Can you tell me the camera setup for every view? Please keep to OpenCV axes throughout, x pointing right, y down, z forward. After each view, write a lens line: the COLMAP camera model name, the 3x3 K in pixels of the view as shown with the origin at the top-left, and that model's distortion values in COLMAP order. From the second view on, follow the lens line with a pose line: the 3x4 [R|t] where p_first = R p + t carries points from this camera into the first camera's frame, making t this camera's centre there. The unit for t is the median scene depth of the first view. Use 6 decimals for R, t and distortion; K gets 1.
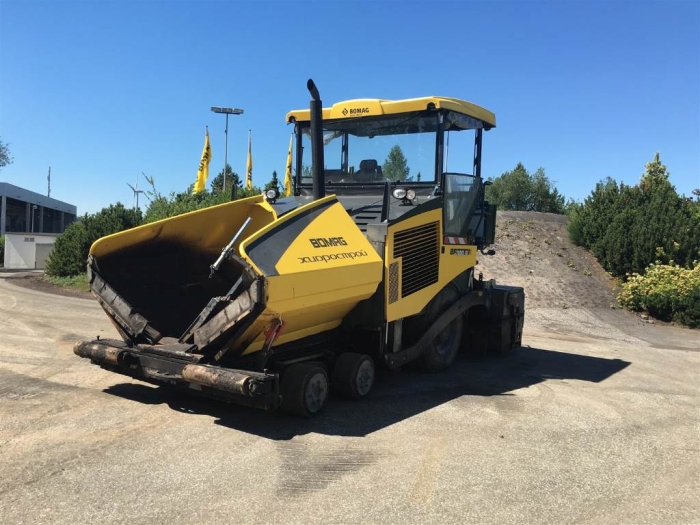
lens RADIAL K [[597.4, 0, 350.0], [0, 597.4, 262.5], [0, 0, 1]] dist [0.006229, -0.001319]
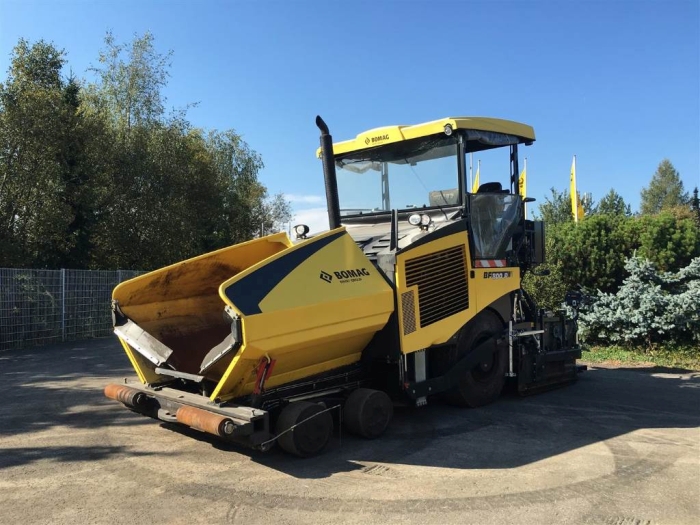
lens RADIAL K [[597.4, 0, 350.0], [0, 597.4, 262.5], [0, 0, 1]] dist [0.006229, -0.001319]
pose [[0.983529, -0.061304, -0.170039, 0.133627], [0.053878, 0.997395, -0.047954, -0.005041], [0.172535, 0.038003, 0.984270, 0.026881]]
